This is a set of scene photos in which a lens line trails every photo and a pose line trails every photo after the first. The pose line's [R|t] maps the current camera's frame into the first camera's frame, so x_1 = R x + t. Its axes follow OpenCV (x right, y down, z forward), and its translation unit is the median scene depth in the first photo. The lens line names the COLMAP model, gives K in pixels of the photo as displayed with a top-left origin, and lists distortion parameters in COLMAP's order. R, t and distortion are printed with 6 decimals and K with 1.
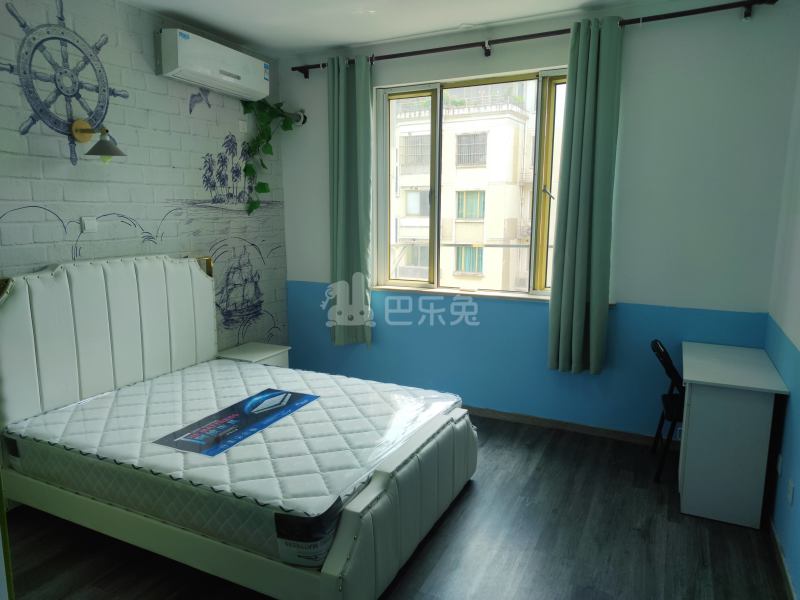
lens RADIAL K [[559.9, 0, 397.7], [0, 559.9, 298.5], [0, 0, 1]] dist [0.037516, -0.025136]
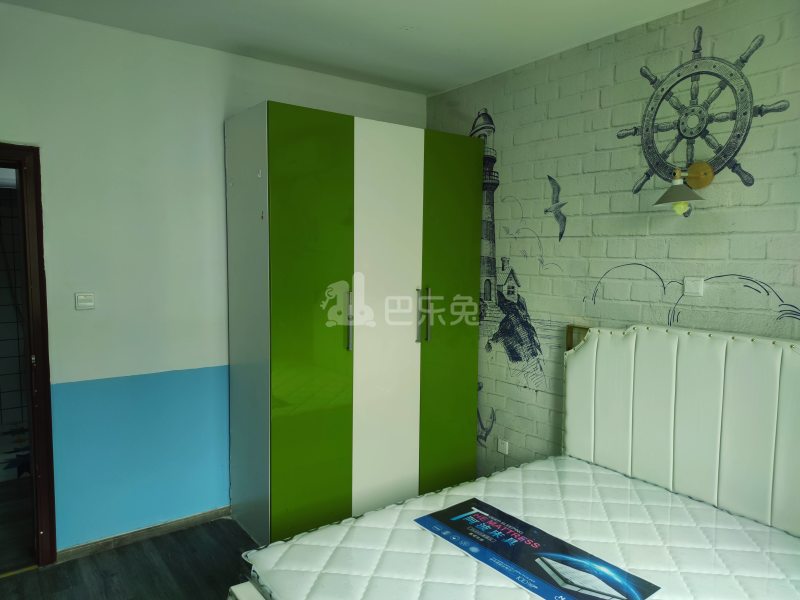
lens RADIAL K [[559.9, 0, 395.8], [0, 559.9, 299.6], [0, 0, 1]] dist [0.037516, -0.025136]
pose [[-0.463368, 0.066954, -0.883633, 0.406142], [-0.148697, 0.977129, 0.152013, -0.182896], [0.873601, 0.201831, -0.442815, 1.047649]]
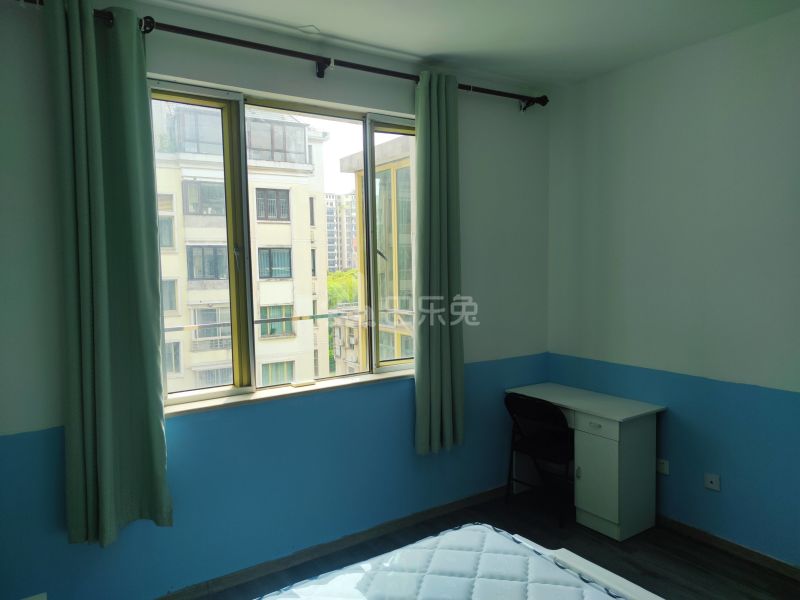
lens RADIAL K [[559.9, 0, 402.0], [0, 559.9, 300.1], [0, 0, 1]] dist [0.037516, -0.025136]
pose [[0.498159, -0.066098, 0.864563, -0.601084], [0.153026, 0.988141, -0.012627, -0.130536], [-0.853476, 0.138591, 0.502366, 0.714902]]
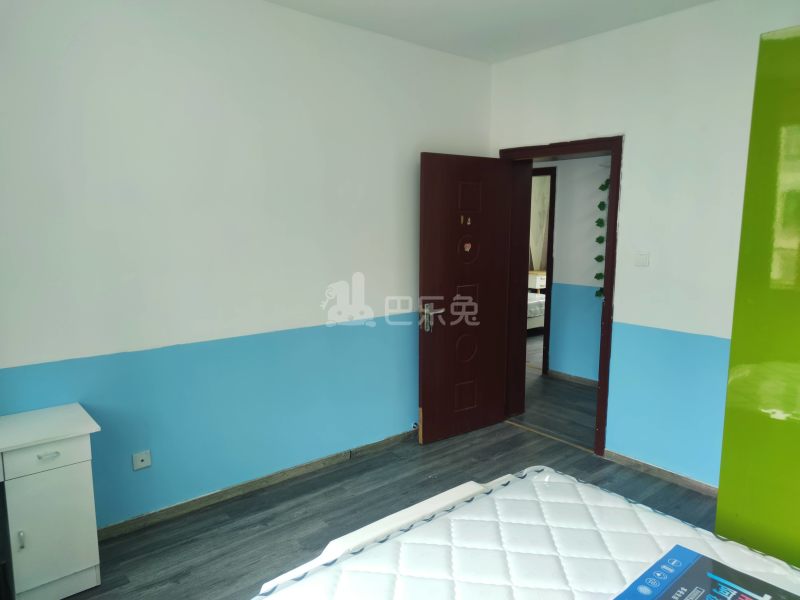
lens RADIAL K [[559.9, 0, 403.3], [0, 559.9, 297.7], [0, 0, 1]] dist [0.037516, -0.025136]
pose [[-0.915620, -0.054910, 0.398278, -0.217194], [0.063031, 0.958775, 0.277089, -0.228002], [-0.397074, 0.278812, -0.874412, 1.377358]]
